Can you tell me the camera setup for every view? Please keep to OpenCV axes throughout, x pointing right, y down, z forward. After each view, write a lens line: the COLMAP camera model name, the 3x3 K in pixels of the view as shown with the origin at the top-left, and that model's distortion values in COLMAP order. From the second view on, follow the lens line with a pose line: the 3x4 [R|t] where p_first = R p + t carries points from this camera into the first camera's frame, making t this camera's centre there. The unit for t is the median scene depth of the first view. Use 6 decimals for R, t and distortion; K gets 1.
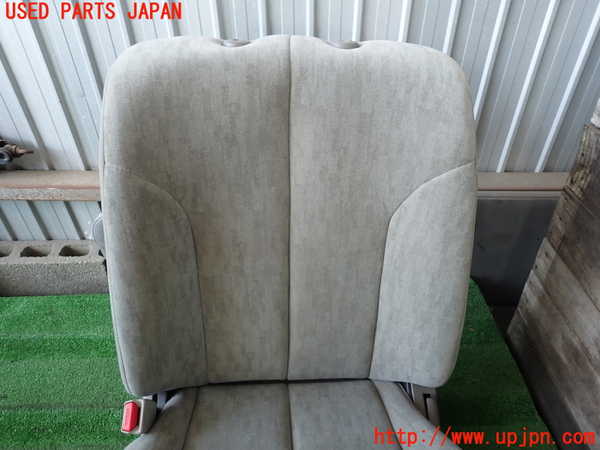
lens RADIAL K [[446.3, 0, 301.0], [0, 446.3, 227.2], [0, 0, 1]] dist [0.006427, -0.000085]
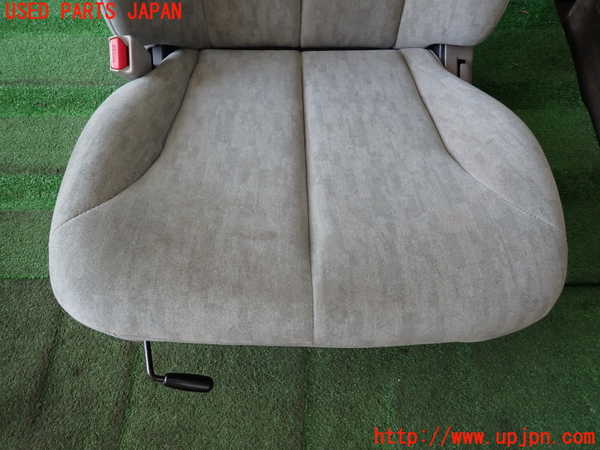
lens RADIAL K [[446.3, 0, 301.5], [0, 446.3, 221.1], [0, 0, 1]] dist [0.006427, -0.000085]
pose [[0.998501, 0.031615, -0.044673, 0.022044], [-0.007001, 0.883348, 0.468665, 0.249224], [0.054278, -0.467649, 0.882246, 0.079345]]
